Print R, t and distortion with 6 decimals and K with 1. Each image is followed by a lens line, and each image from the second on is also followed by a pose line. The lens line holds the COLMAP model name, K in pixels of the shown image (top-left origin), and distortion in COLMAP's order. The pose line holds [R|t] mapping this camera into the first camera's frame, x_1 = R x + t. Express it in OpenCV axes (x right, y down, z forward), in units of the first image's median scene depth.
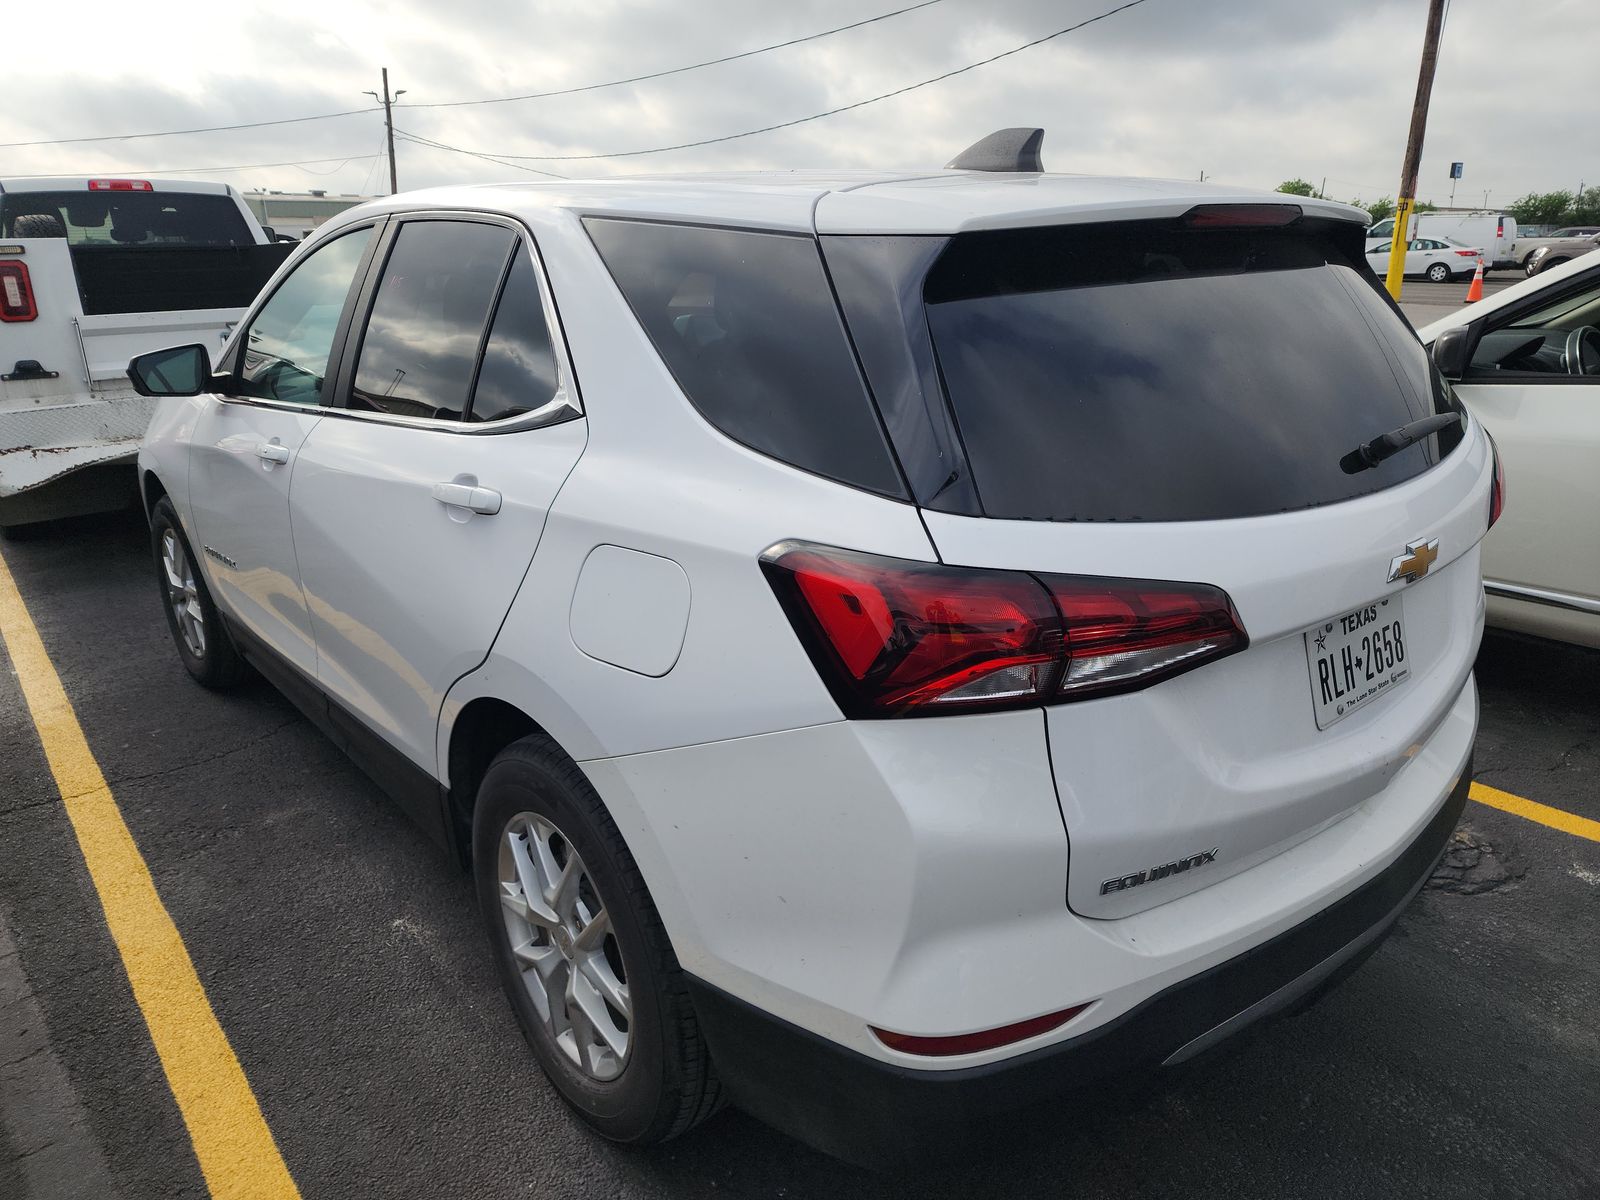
lens RADIAL K [[1059.4, 0, 786.7], [0, 1059.4, 597.2], [0, 0, 1]] dist [0.092356, -0.085815]
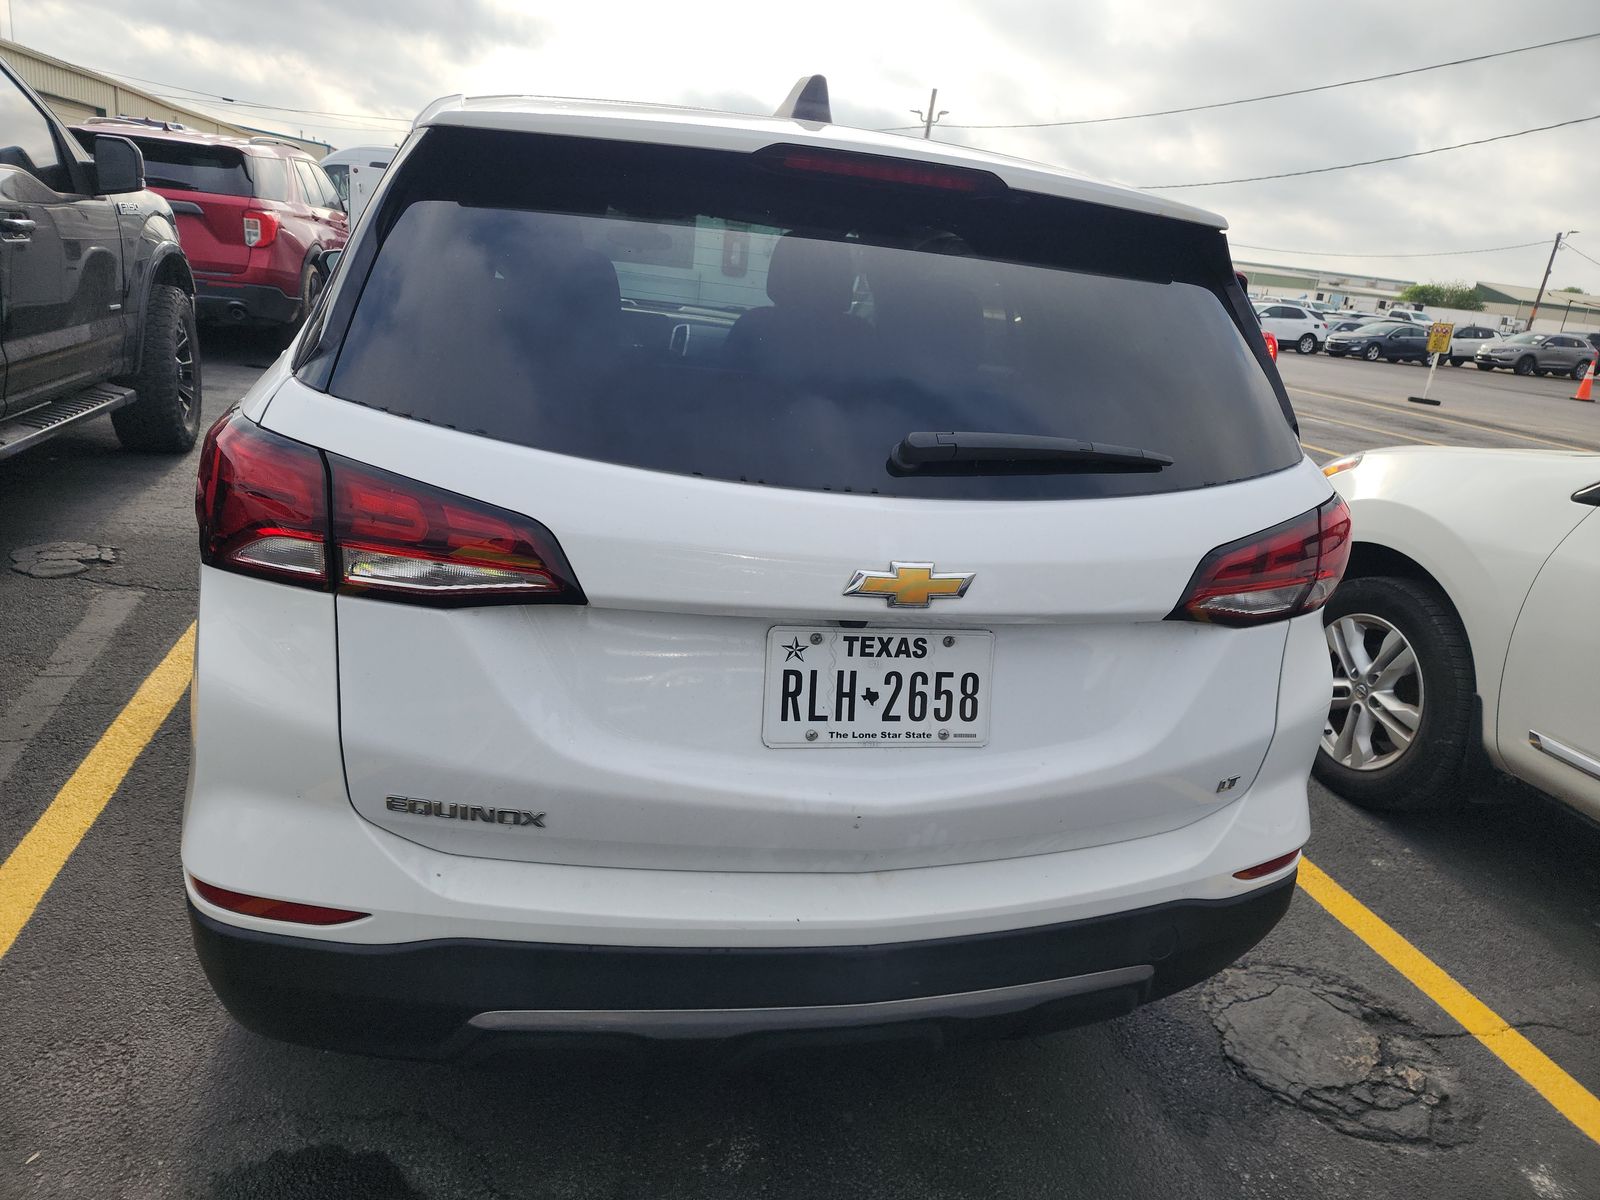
lens RADIAL K [[1059.4, 0, 786.7], [0, 1059.4, 597.2], [0, 0, 1]] dist [0.092356, -0.085815]
pose [[0.887937, 0.243977, -0.389928, 0.780578], [-0.252796, 0.967072, 0.029431, -0.023332], [0.384269, 0.072440, 0.920375, 0.190049]]
